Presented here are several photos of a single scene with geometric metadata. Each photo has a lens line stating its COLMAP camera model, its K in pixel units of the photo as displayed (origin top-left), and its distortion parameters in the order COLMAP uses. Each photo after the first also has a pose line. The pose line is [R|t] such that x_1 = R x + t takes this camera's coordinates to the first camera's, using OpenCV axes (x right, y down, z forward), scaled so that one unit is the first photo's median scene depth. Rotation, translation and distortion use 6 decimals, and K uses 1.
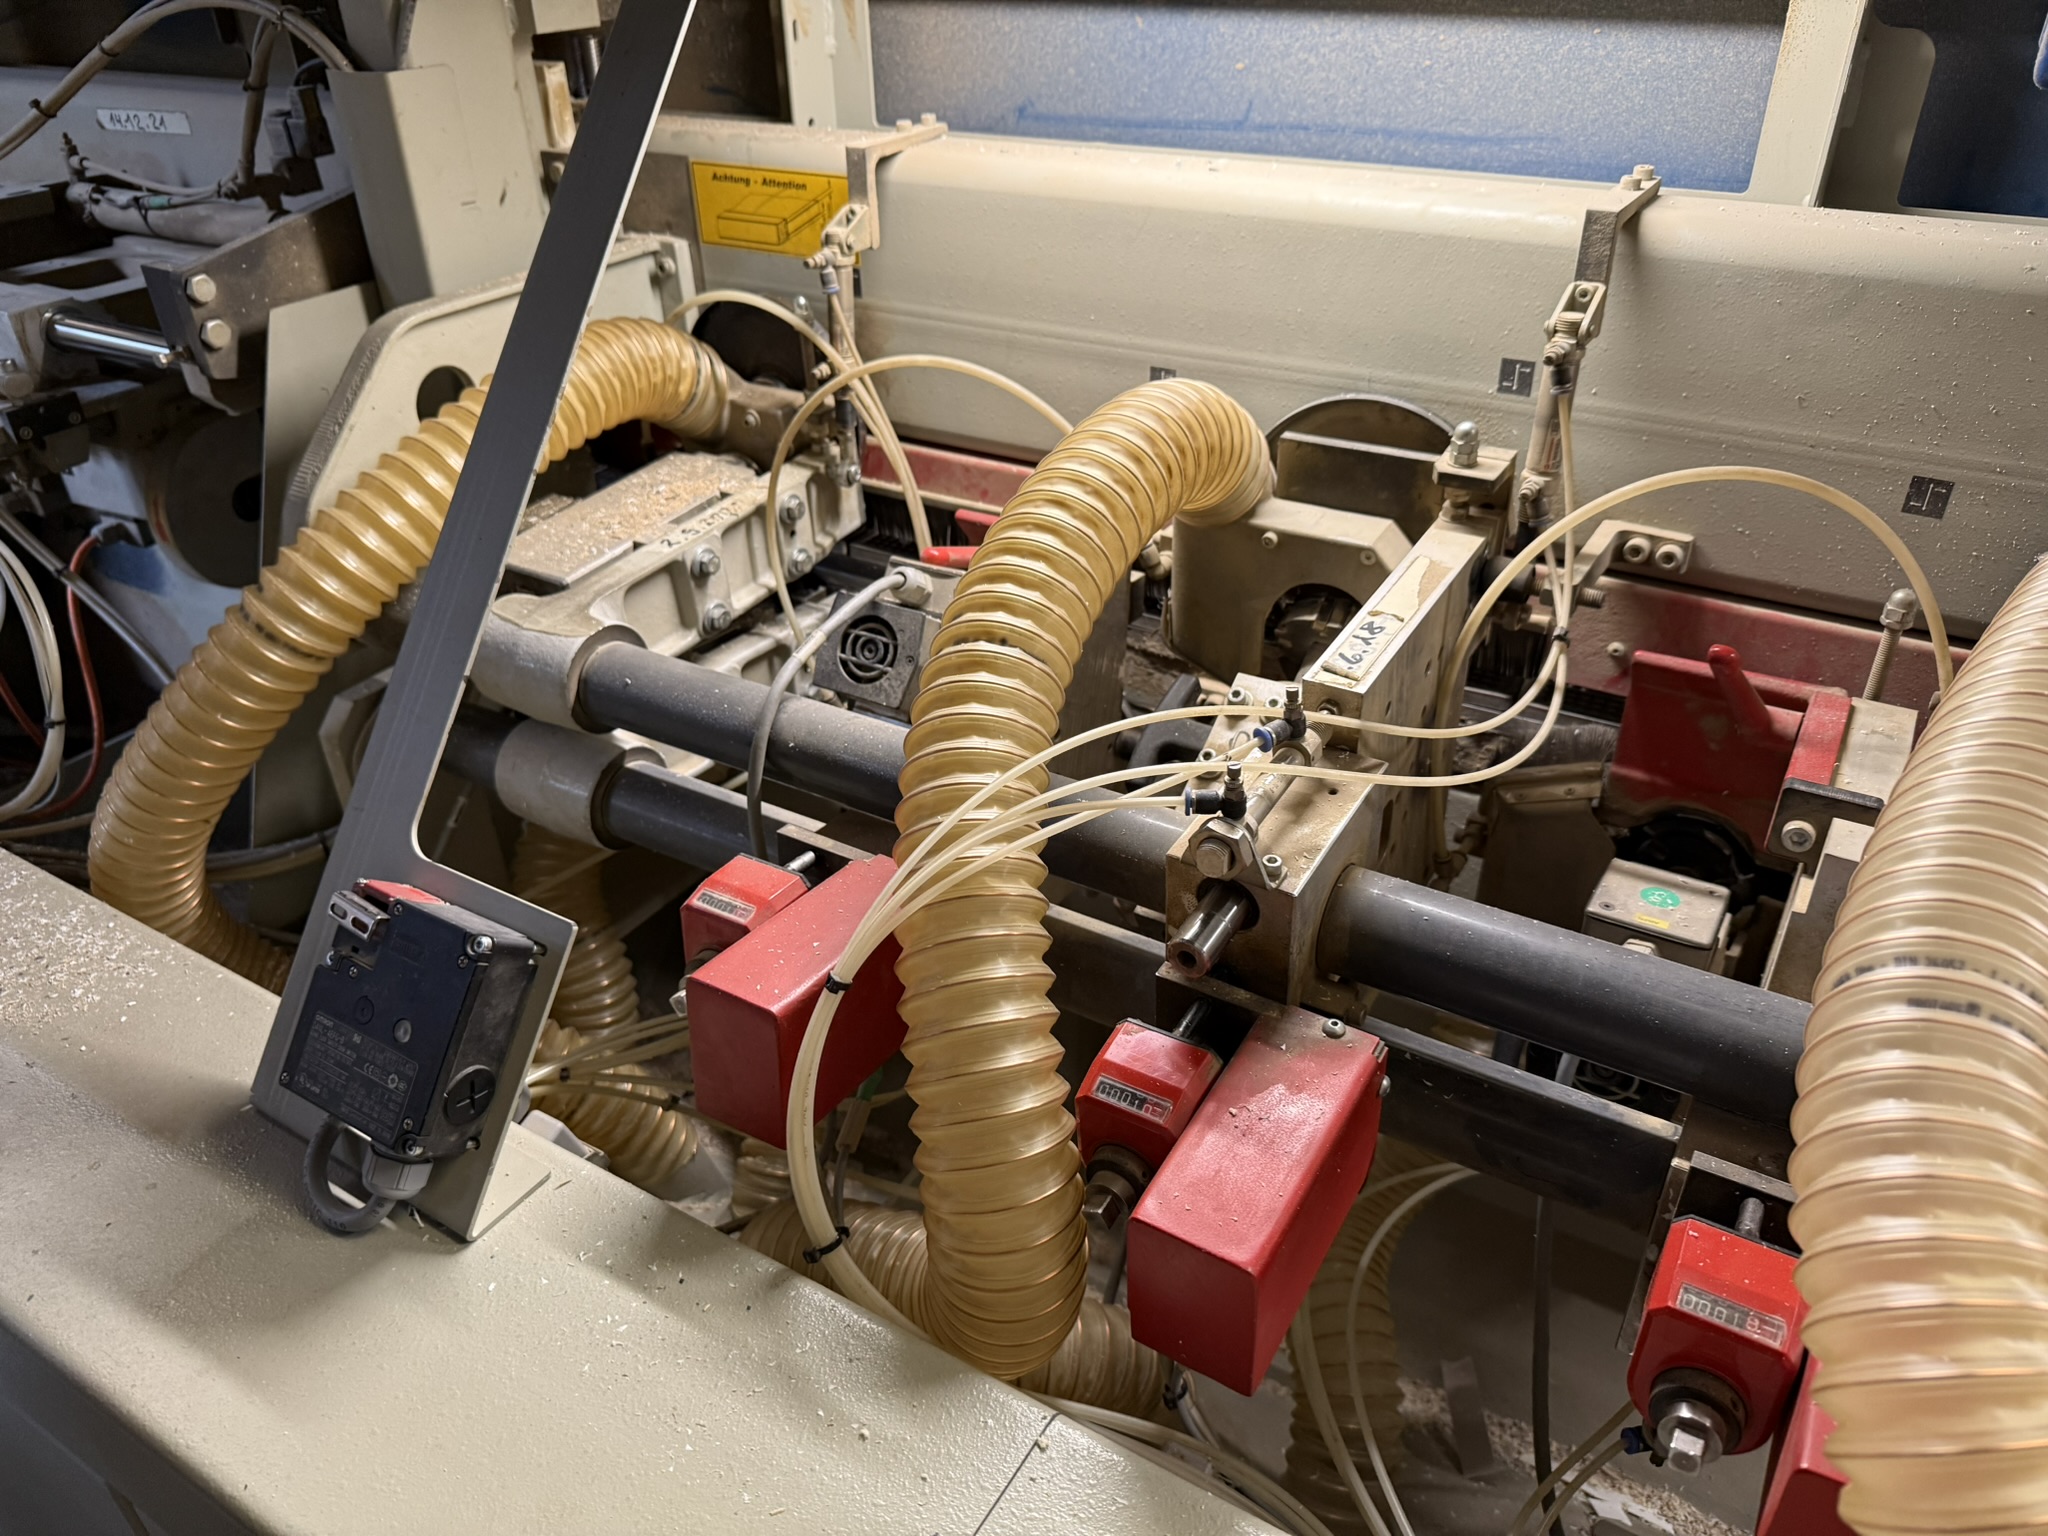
lens RADIAL K [[1471.5, 0, 1028.5], [0, 1471.5, 775.4], [0, 0, 1]] dist [0.011501, -0.024003]
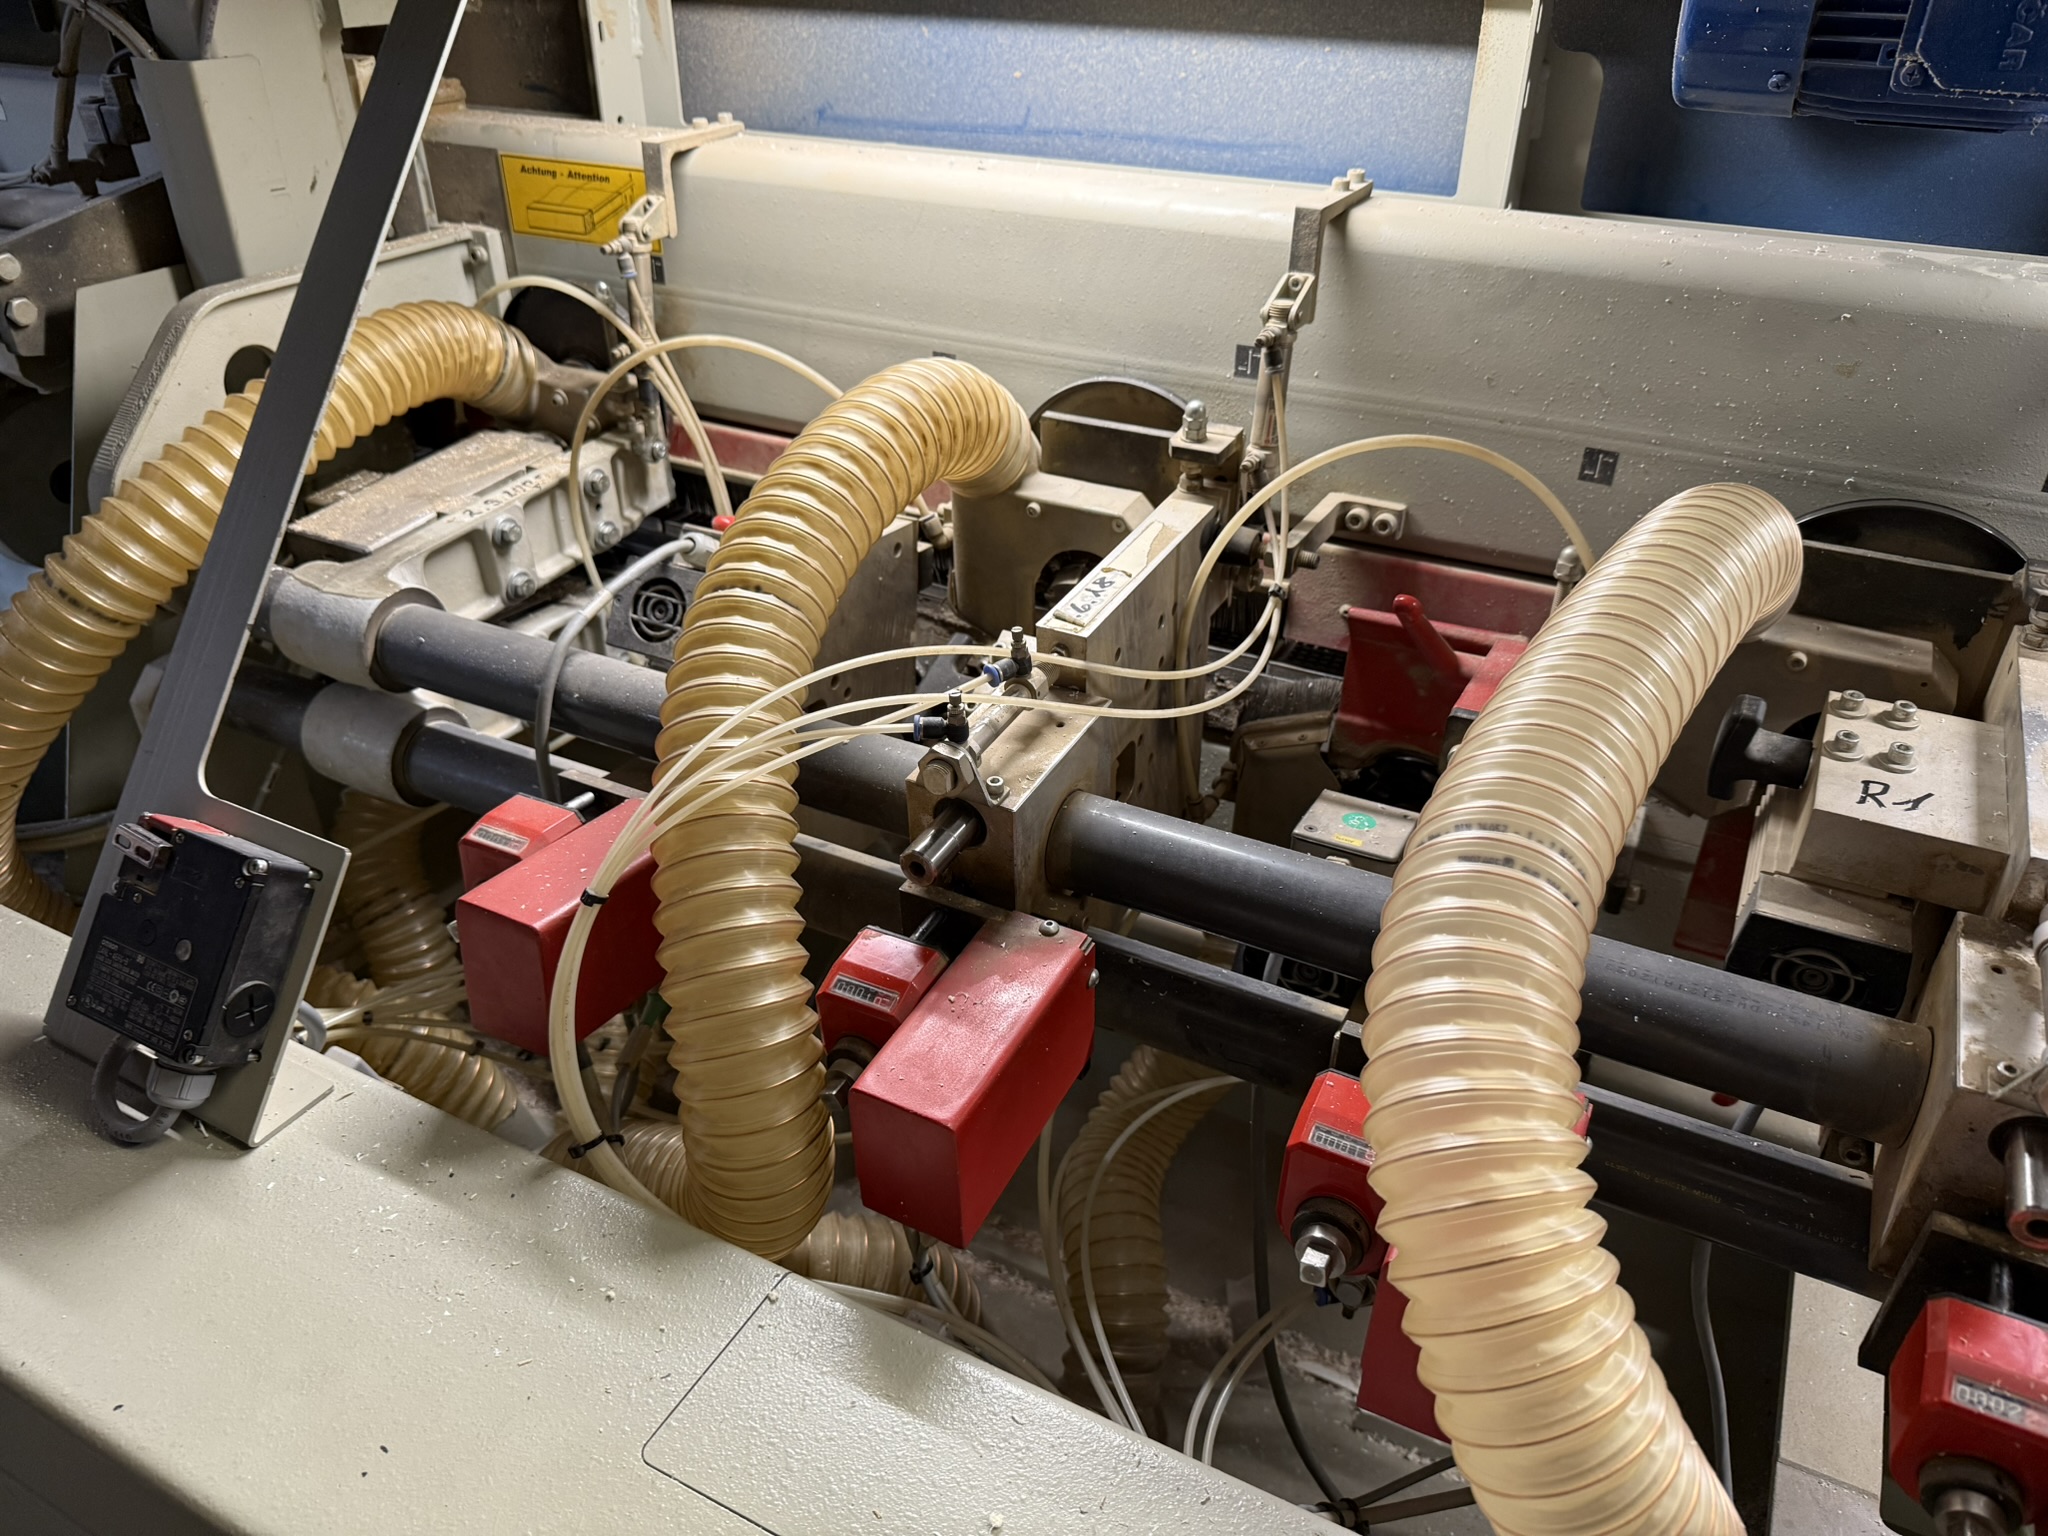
lens RADIAL K [[1469.7, 0, 1024.0], [0, 1469.7, 768.0], [0, 0, 1]] dist [0.002358, -0.007325]
pose [[0.997244, -0.011538, 0.073283, 0.072039], [0.012262, 0.999880, -0.009447, 0.039611], [-0.073165, 0.010319, 0.997266, -0.074005]]
